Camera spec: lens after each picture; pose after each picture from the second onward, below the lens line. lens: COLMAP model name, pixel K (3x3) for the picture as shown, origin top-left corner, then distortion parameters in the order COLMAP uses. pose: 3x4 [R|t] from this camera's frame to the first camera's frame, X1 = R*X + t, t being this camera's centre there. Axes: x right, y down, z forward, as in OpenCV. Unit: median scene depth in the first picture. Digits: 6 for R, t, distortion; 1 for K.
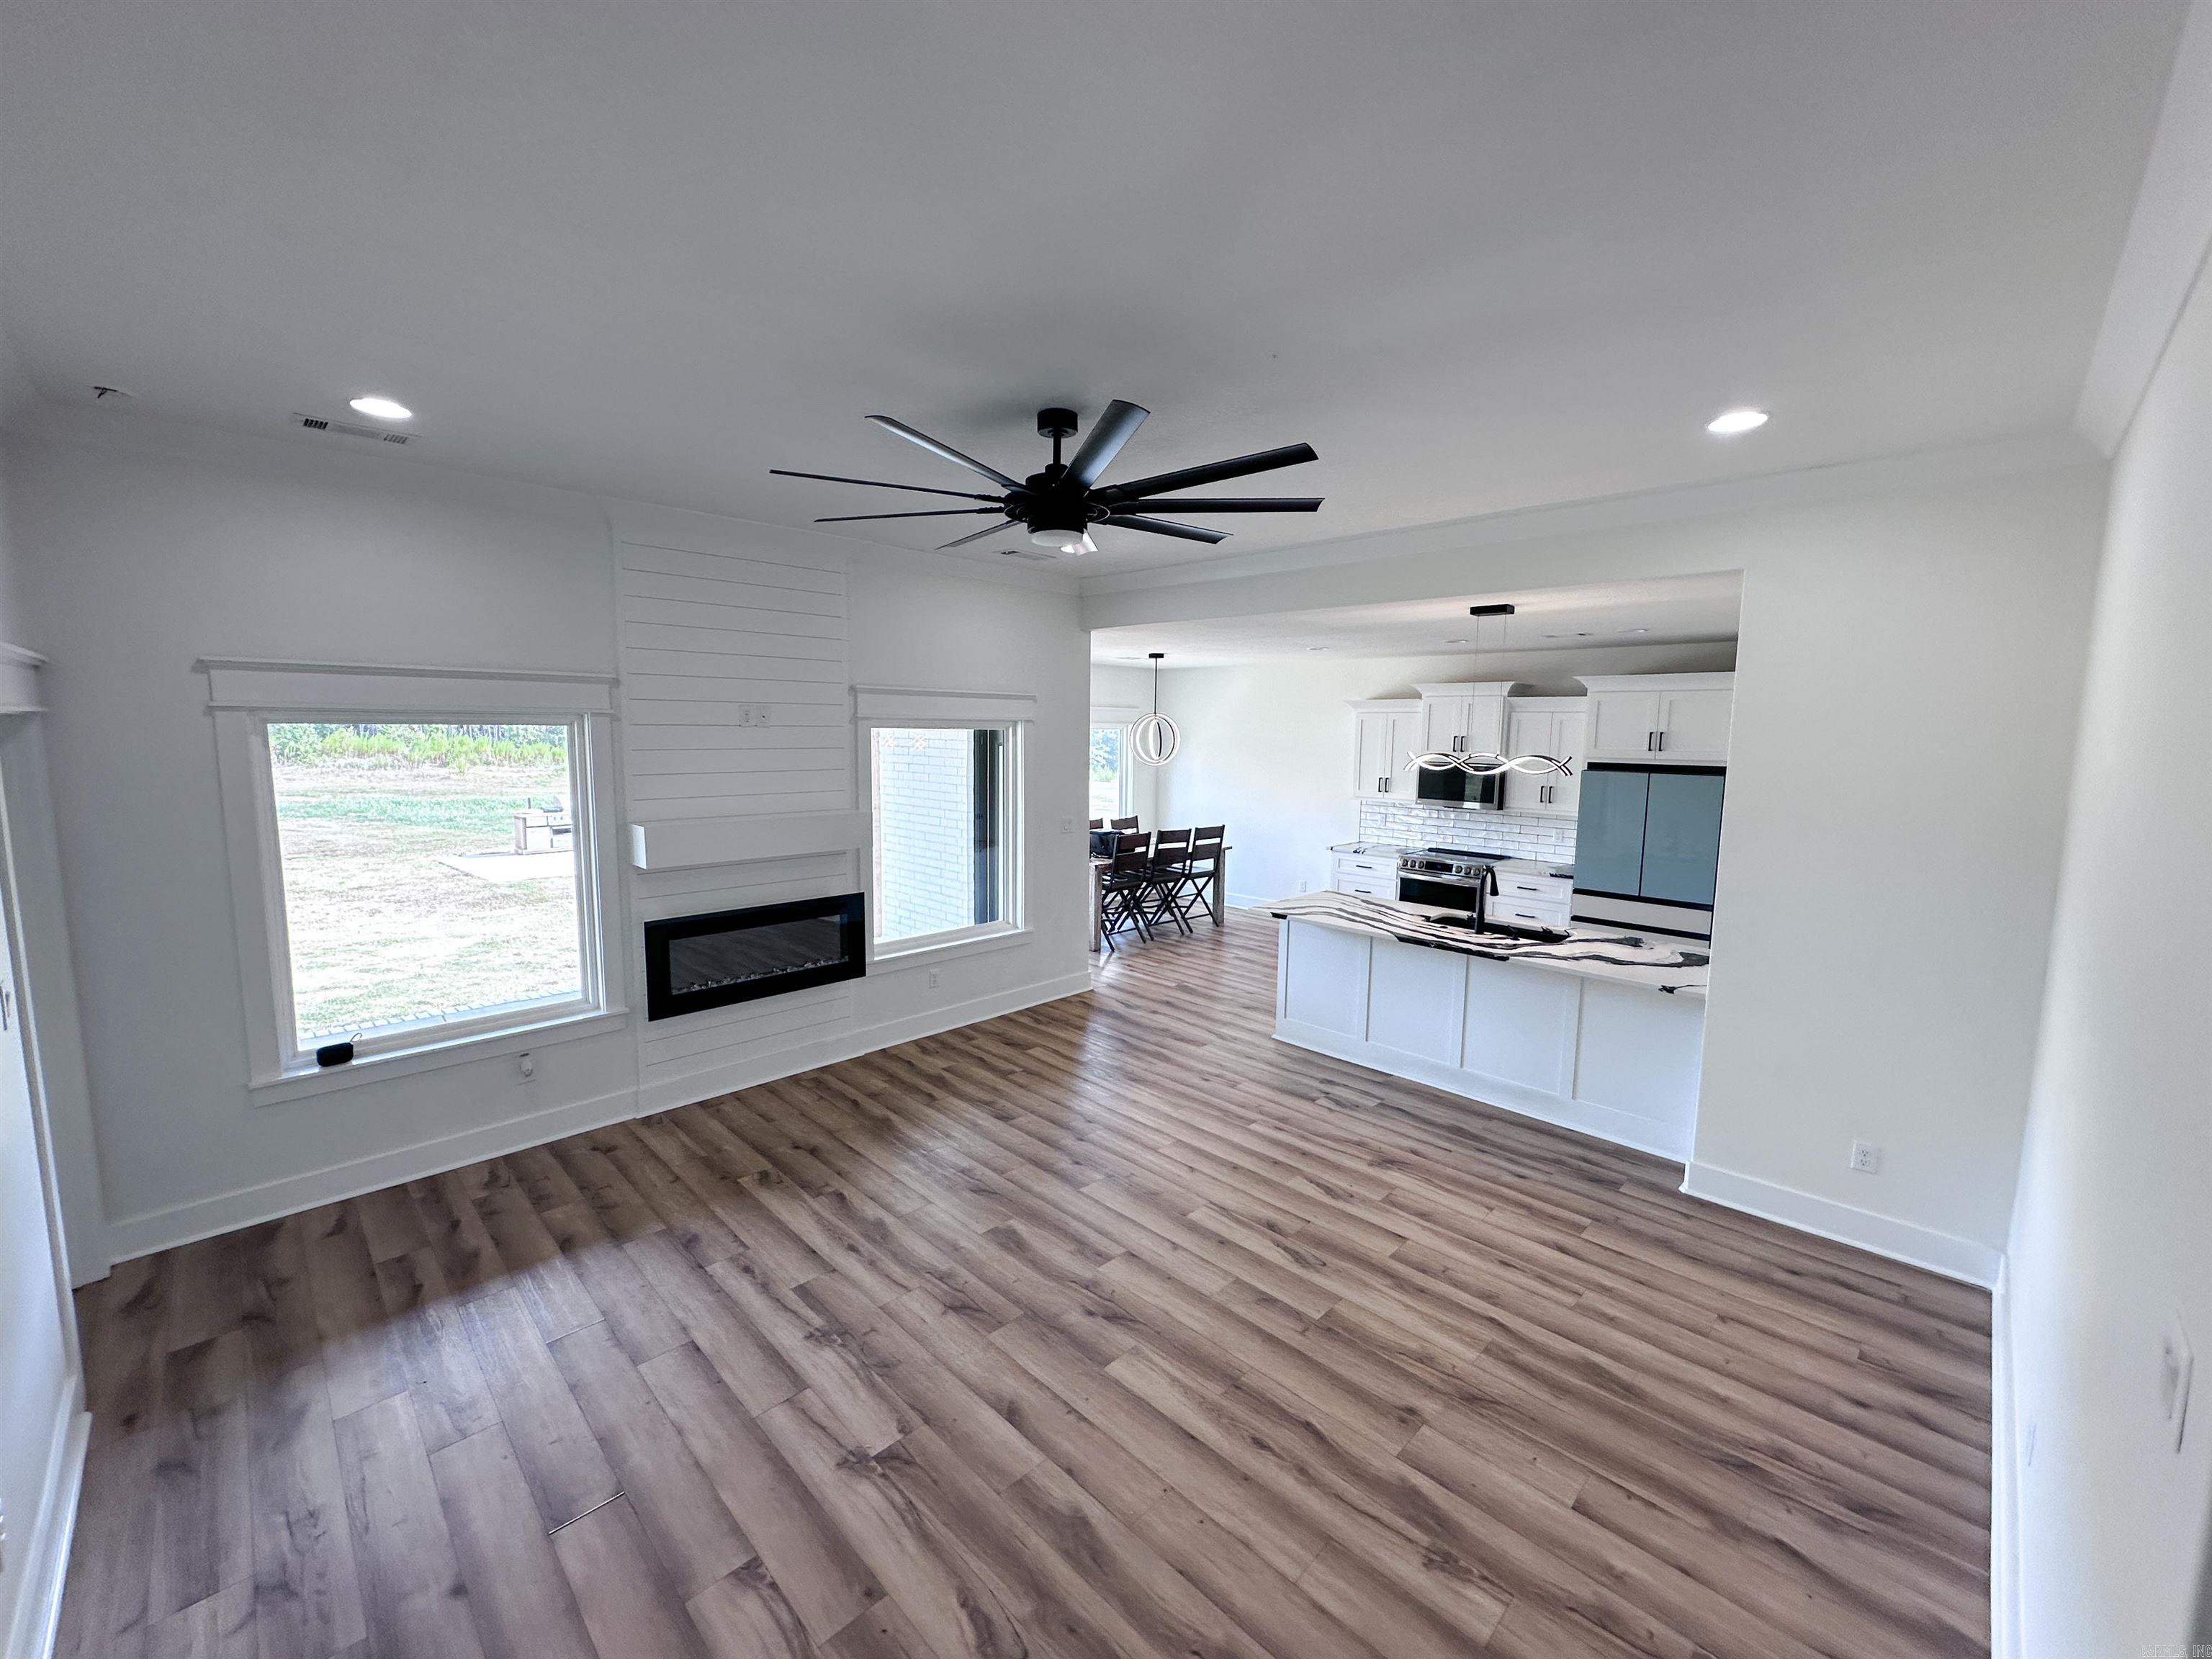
lens RADIAL K [[880.2, 0, 1103.0], [0, 880.2, 823.4], [0, 0, 1]] dist [0.000197, 0.000076]
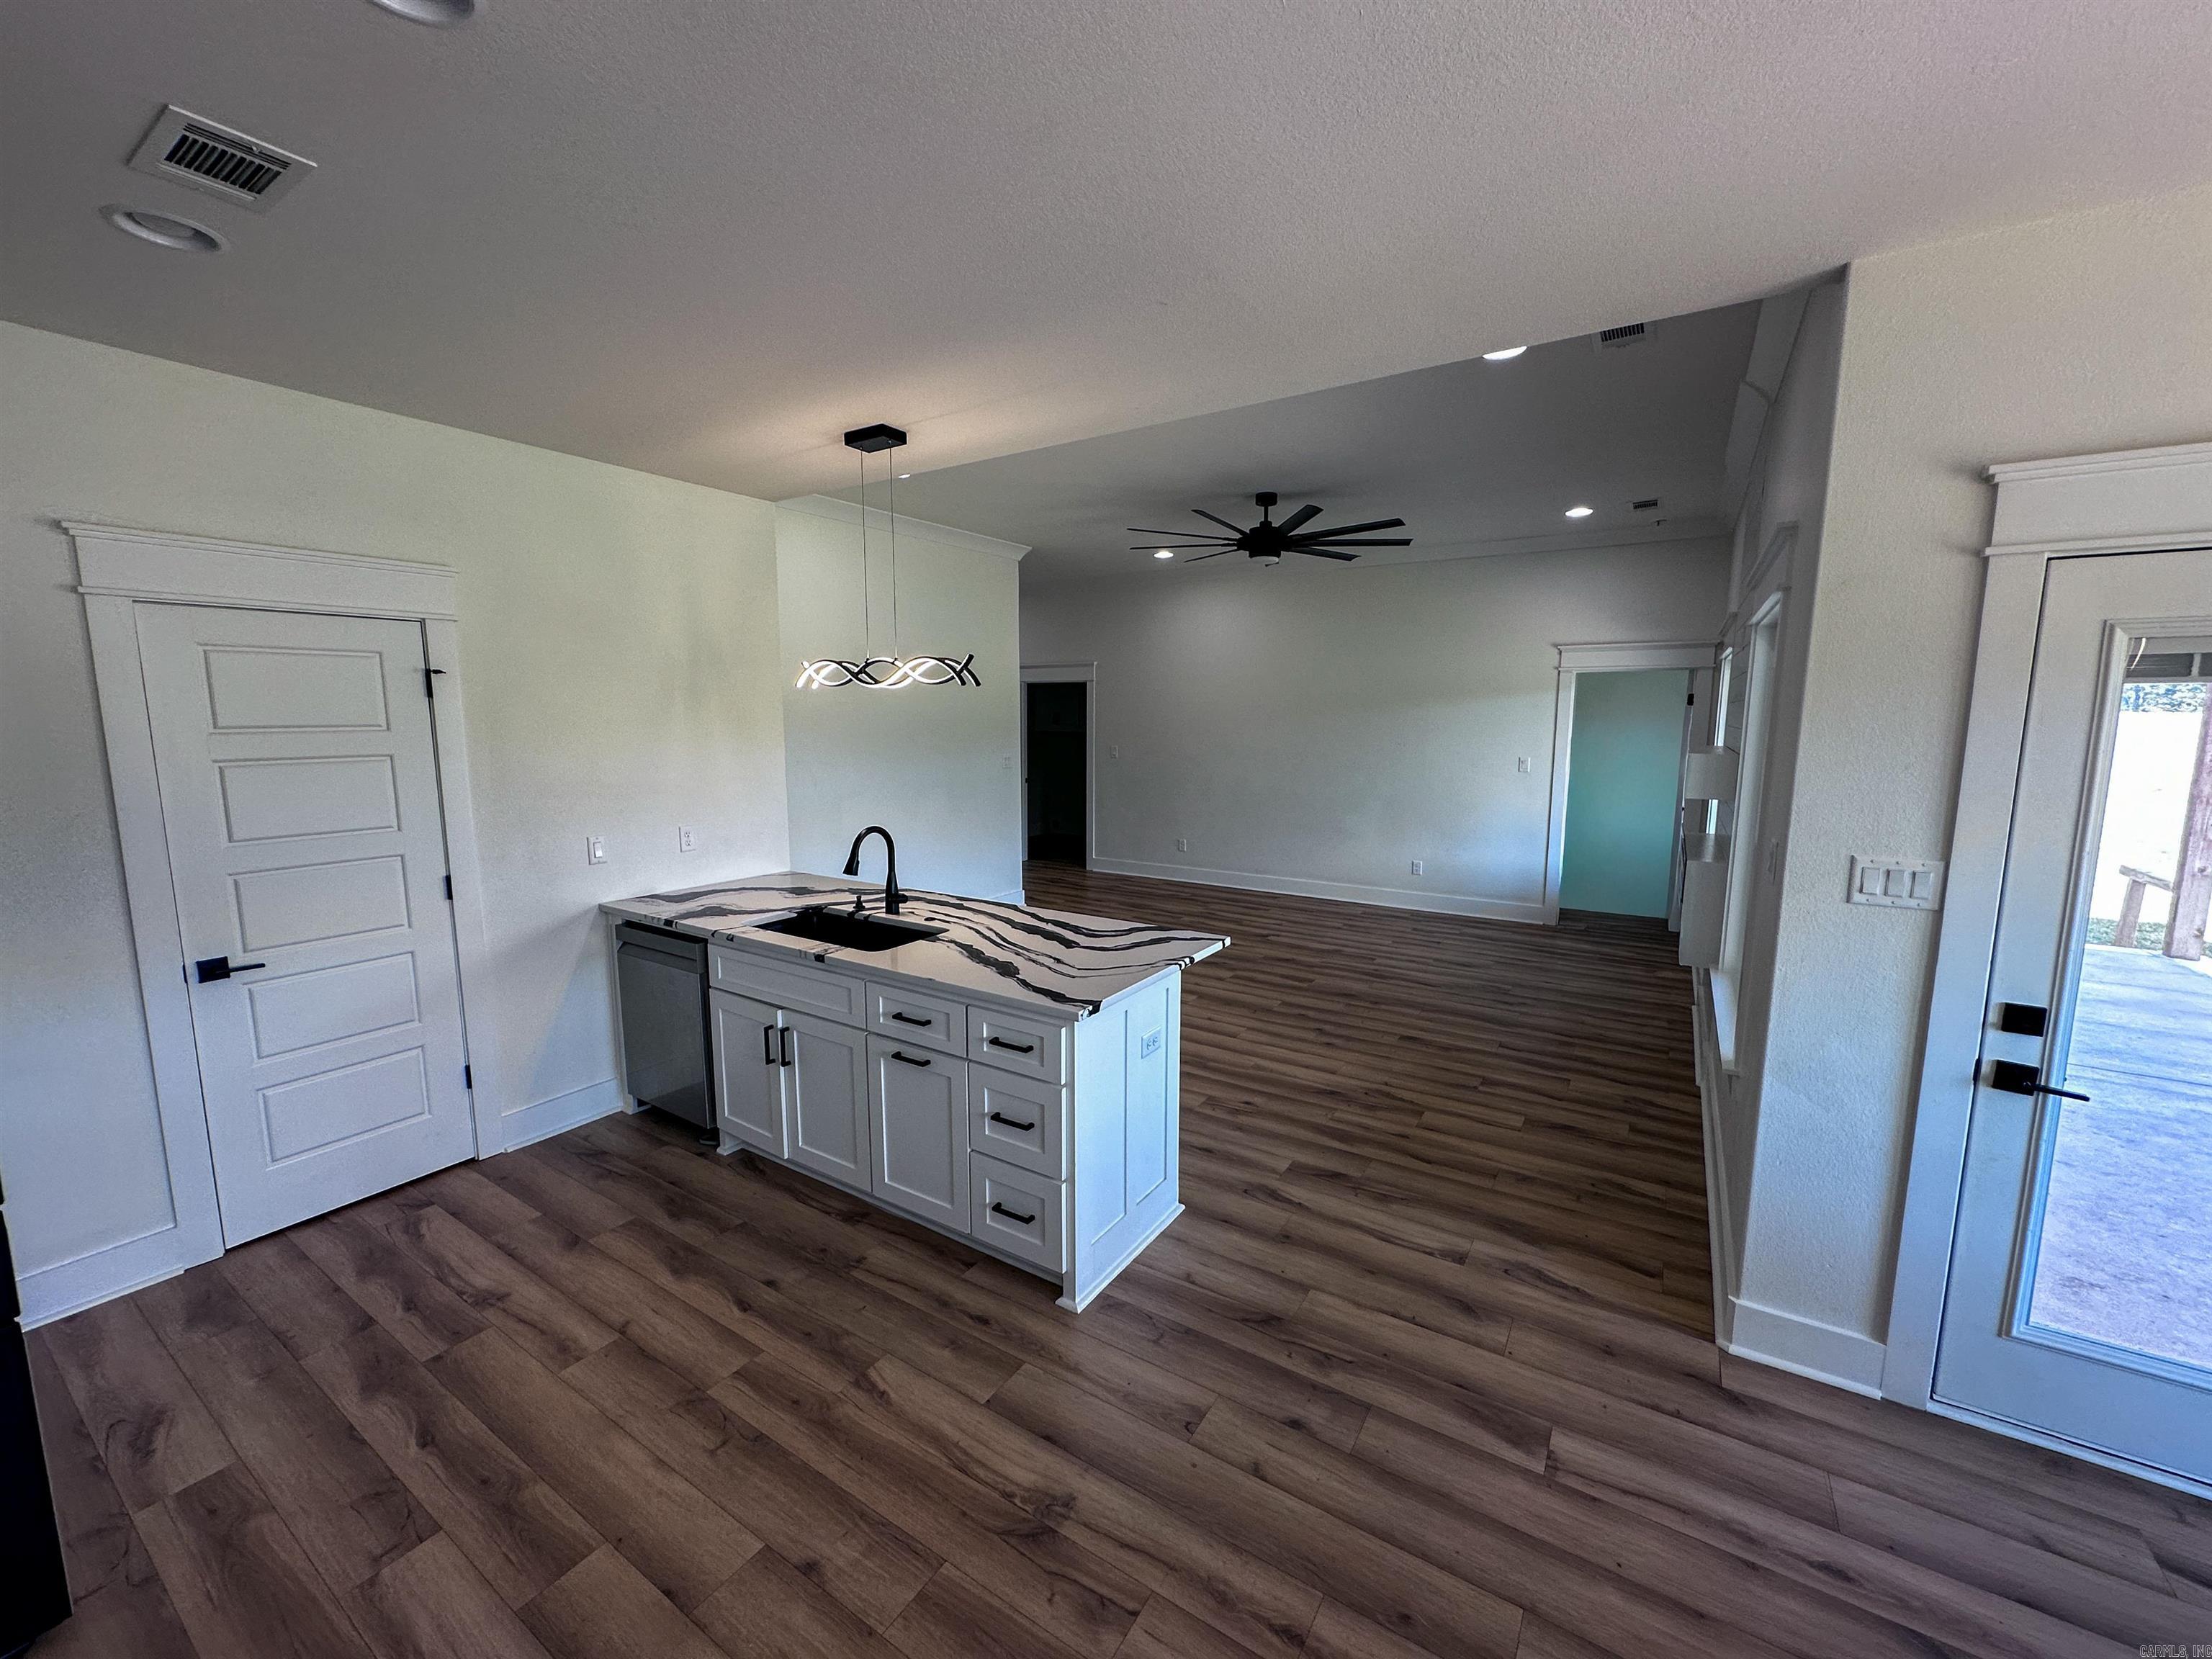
lens RADIAL K [[880.2, 0, 1103.0], [0, 880.2, 823.4], [0, 0, 1]] dist [0.000197, 0.000076]
pose [[-0.978292, 0.013127, -0.206814, 0.552010], [-0.034378, 0.973883, 0.224434, -0.152515], [0.204359, 0.226672, -0.952291, 2.311549]]
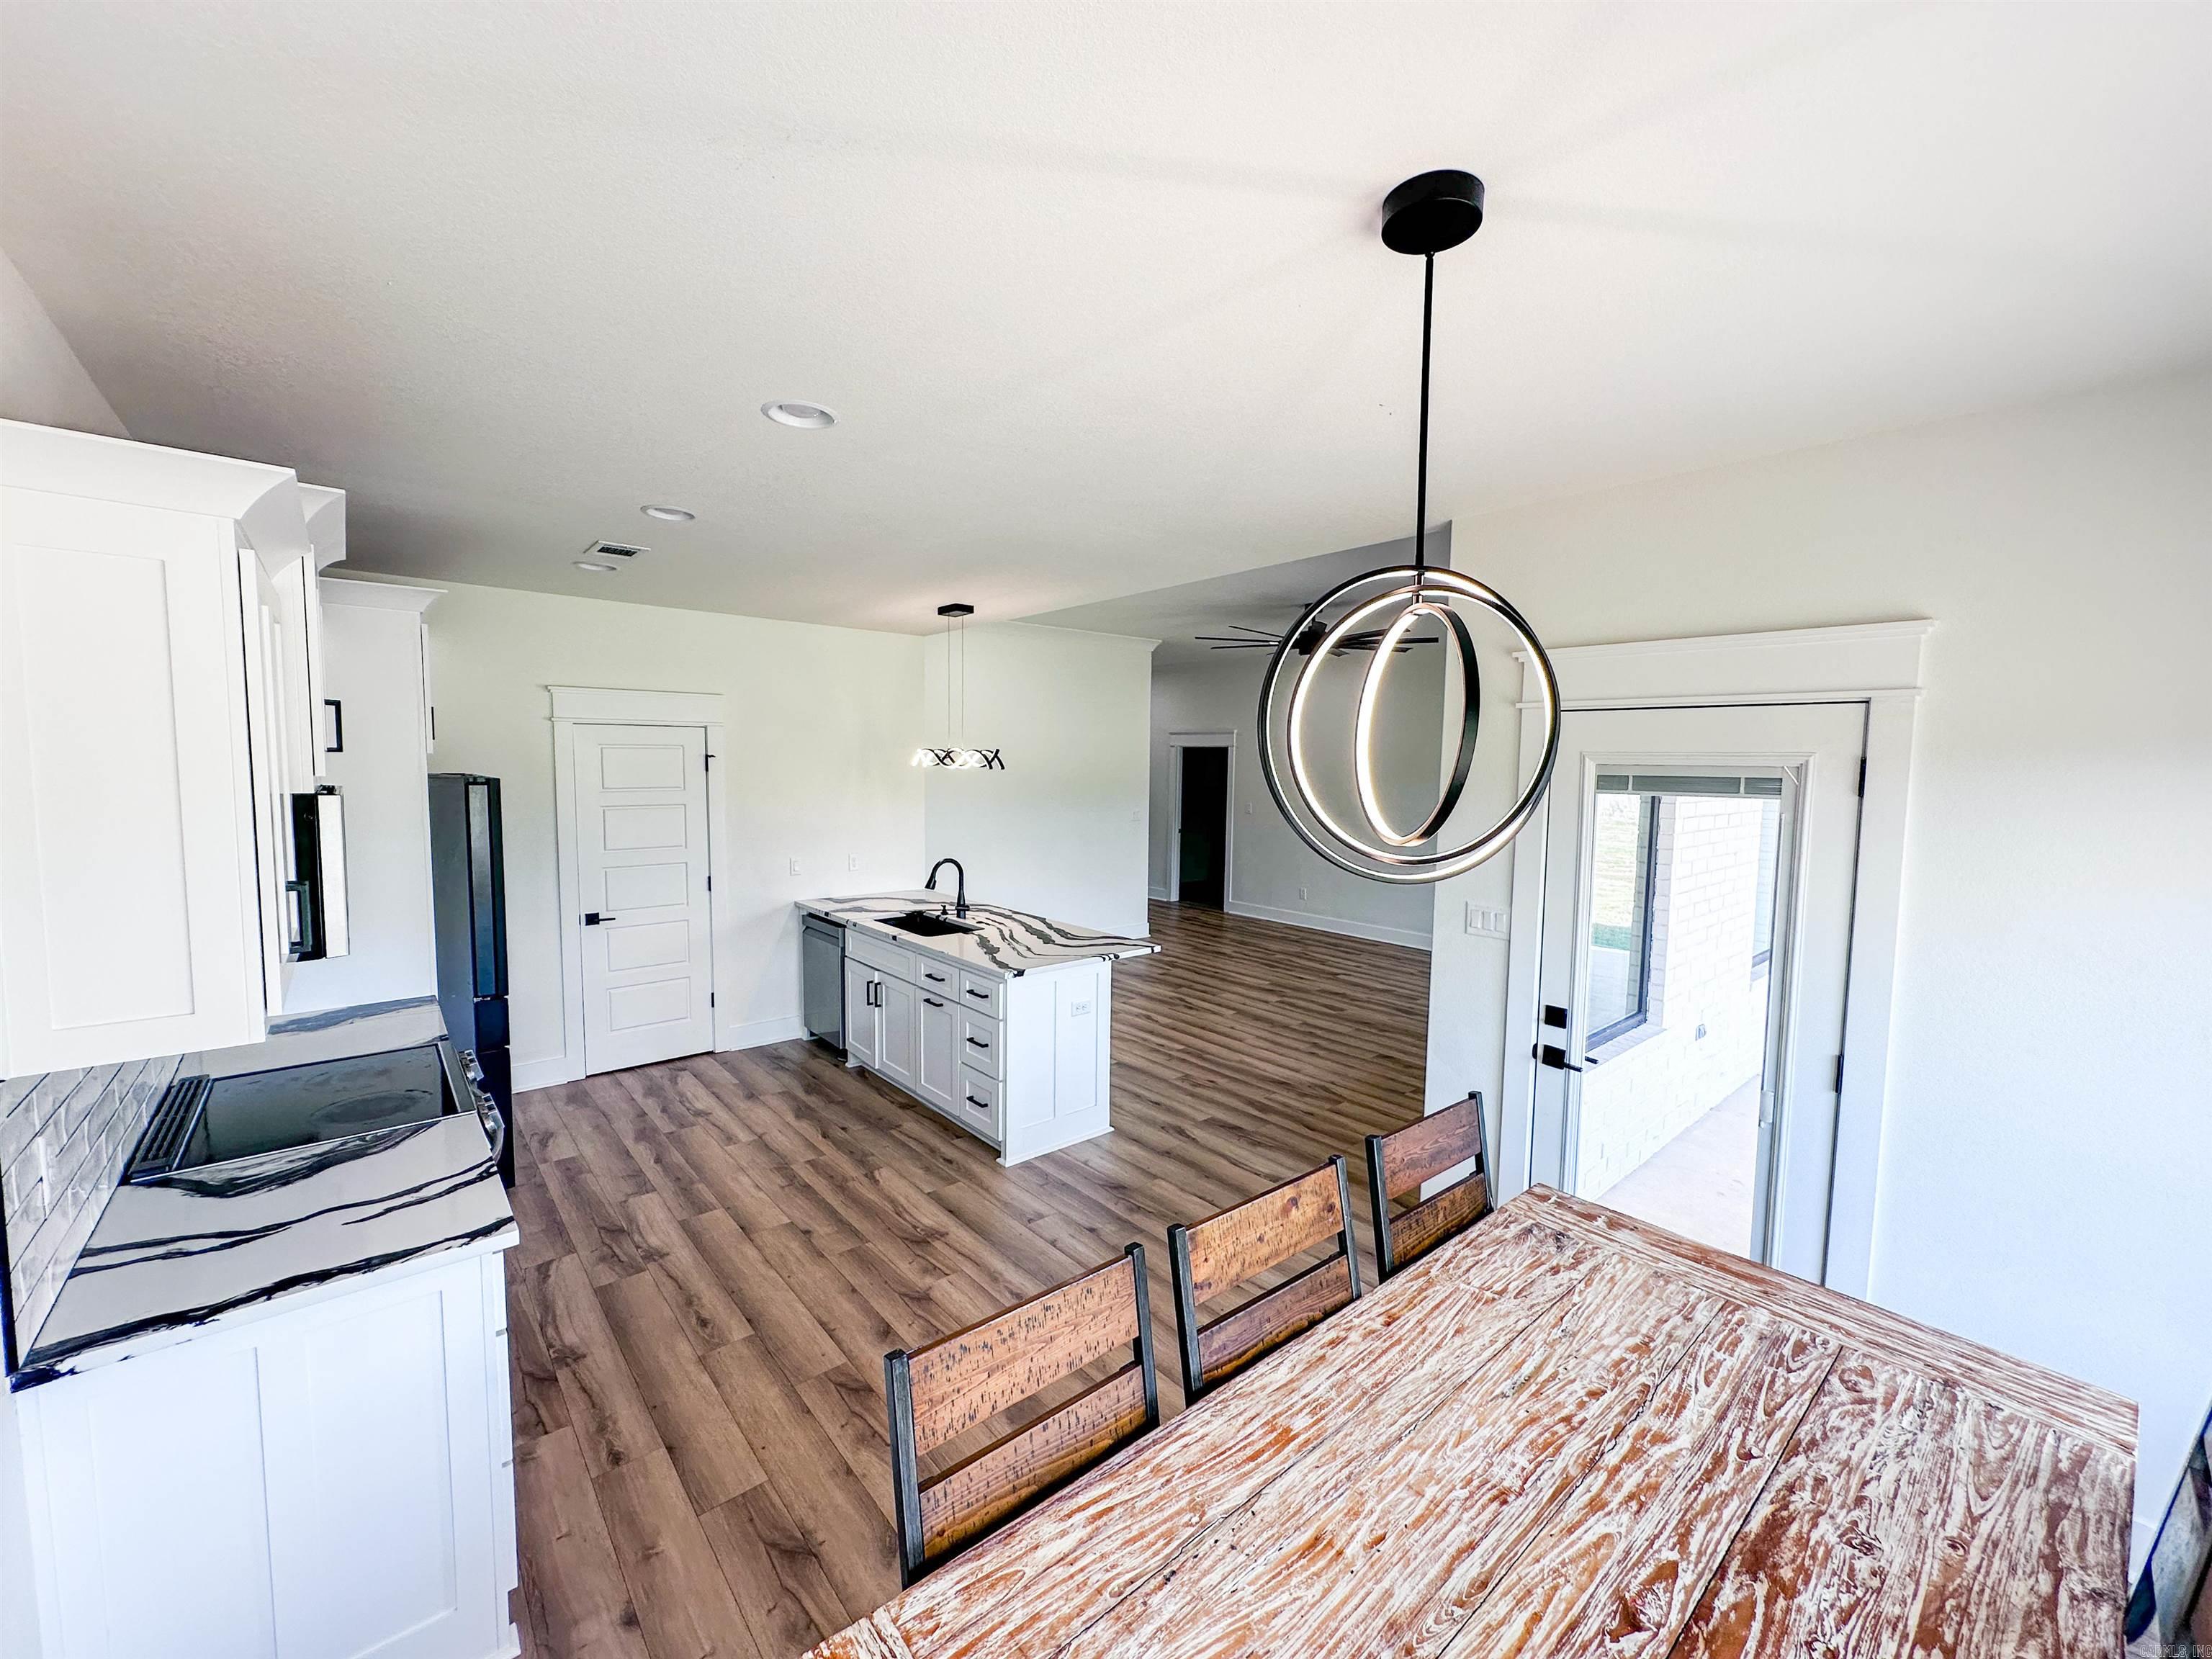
lens RADIAL K [[880.2, 0, 1103.0], [0, 880.2, 823.4], [0, 0, 1]] dist [0.000197, 0.000076]
pose [[-0.996414, -0.030287, 0.079000, 0.238440], [-0.015819, 0.983956, 0.177709, -0.242386], [-0.083114, 0.175822, -0.980907, 2.730864]]
